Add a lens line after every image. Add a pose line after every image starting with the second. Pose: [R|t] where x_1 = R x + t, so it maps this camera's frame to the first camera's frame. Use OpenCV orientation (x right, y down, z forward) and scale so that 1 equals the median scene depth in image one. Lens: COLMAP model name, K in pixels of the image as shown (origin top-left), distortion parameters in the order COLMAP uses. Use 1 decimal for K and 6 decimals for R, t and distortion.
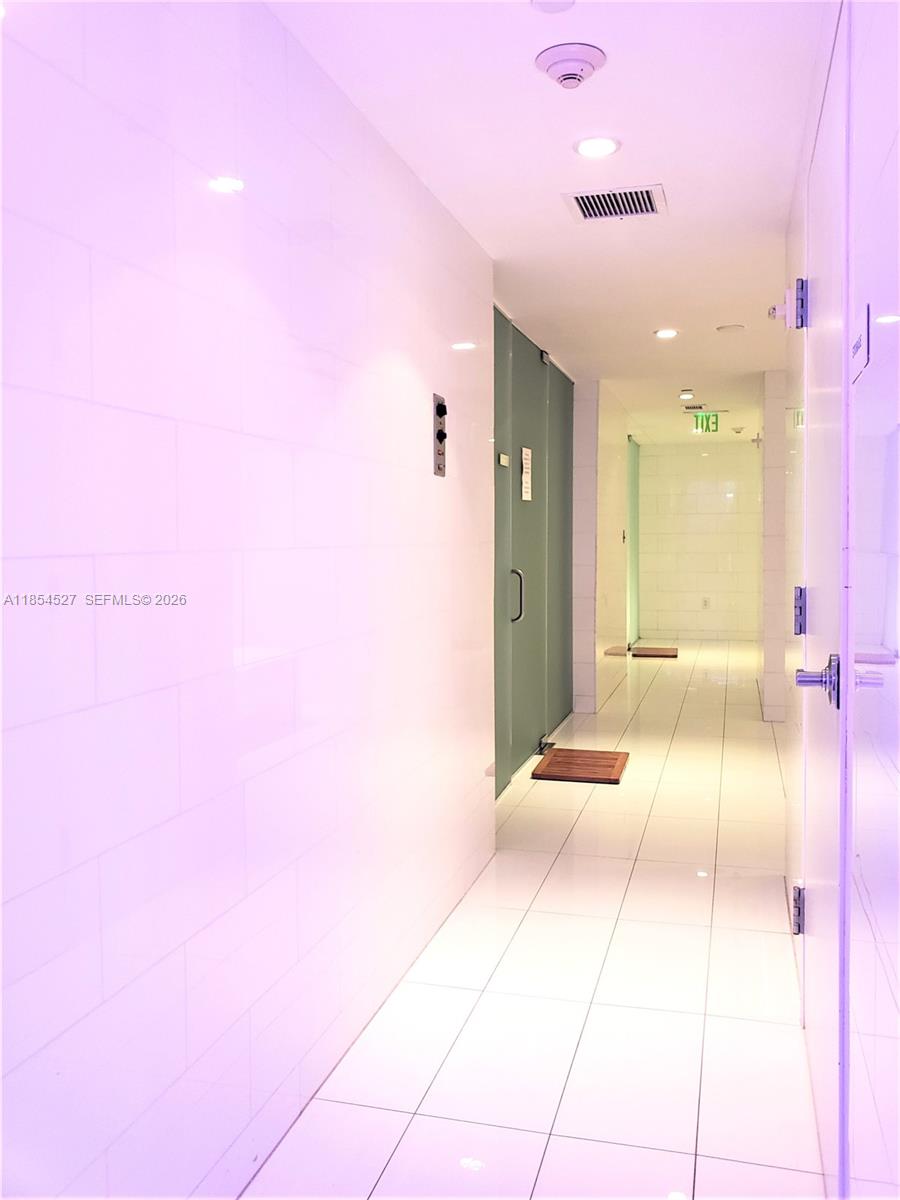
lens RADIAL K [[1033.7, 0, 450.0], [0, 1033.7, 600.0], [0, 0, 1]] dist [0.035119, -0.064897]
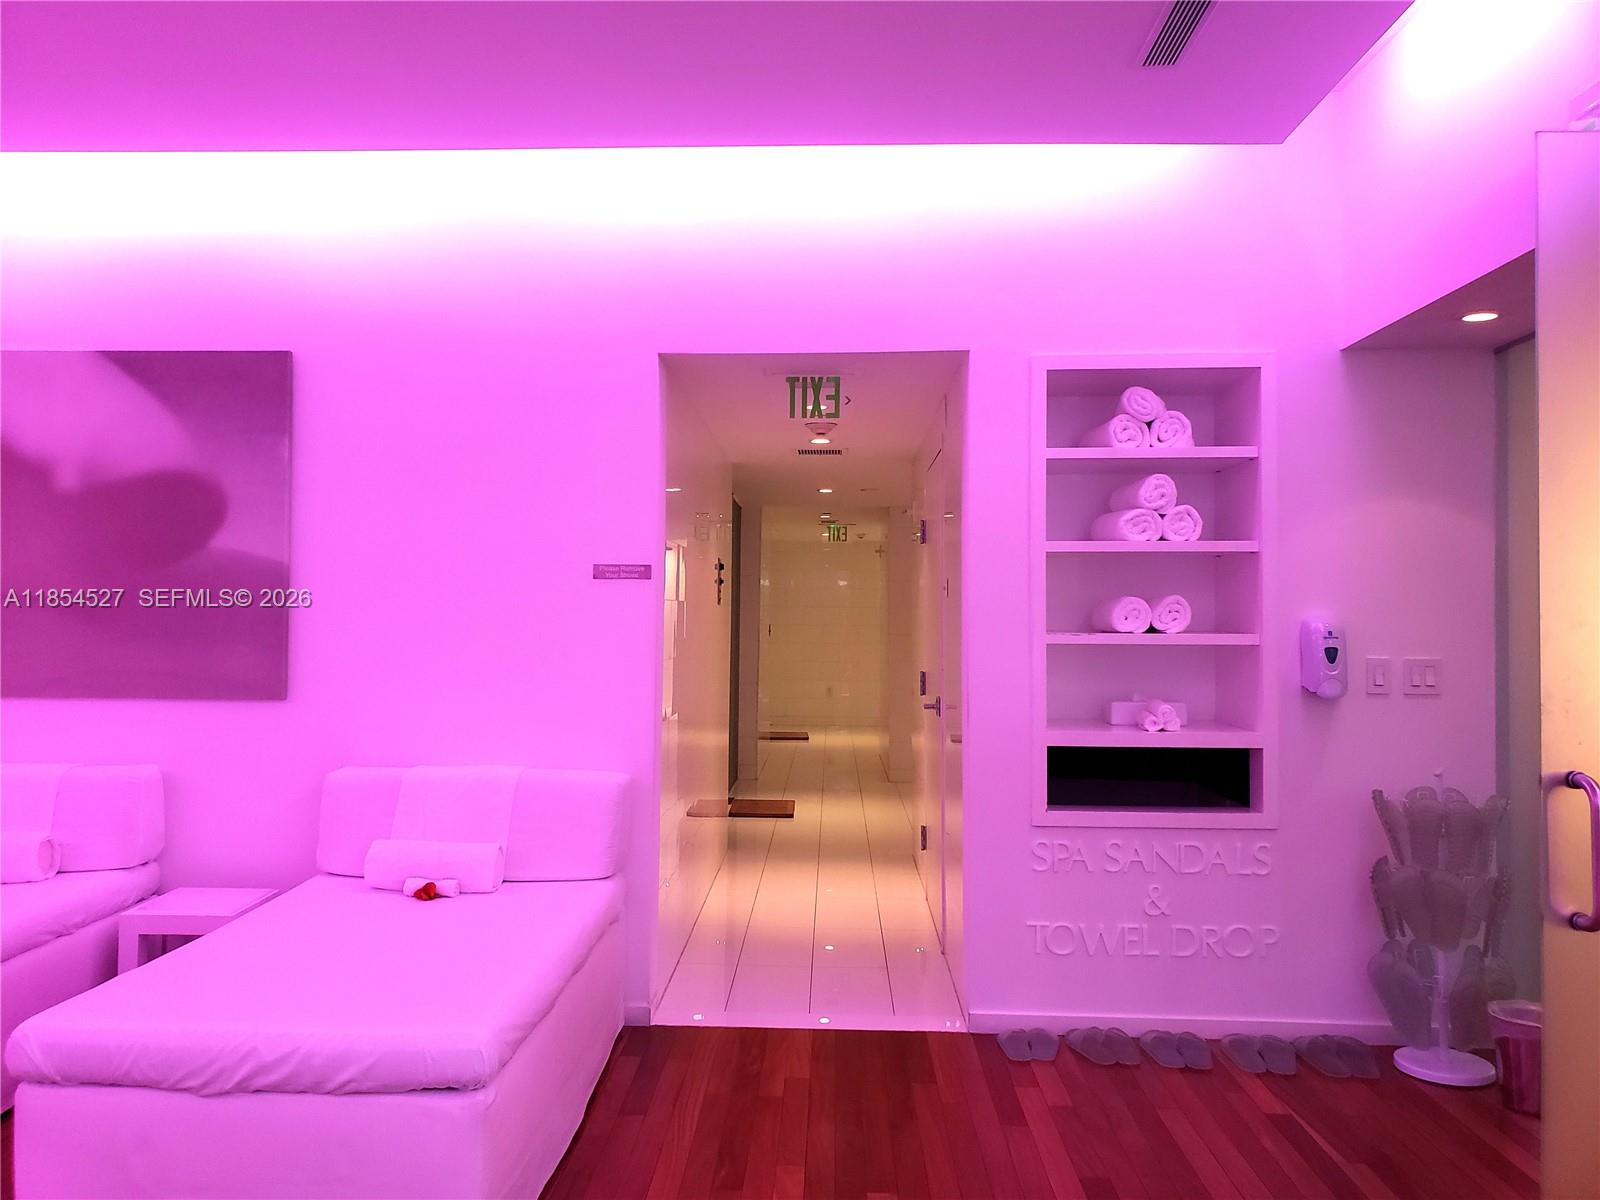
lens RADIAL K [[1230.3, 0, 792.7], [0, 1230.3, 573.1], [0, 0, 1]] dist [-0.023500, 0.040431]
pose [[0.973220, 0.023708, 0.228651, -0.162087], [-0.001343, 0.995237, -0.097476, 0.011145], [-0.229872, 0.094559, 0.968616, -0.449285]]
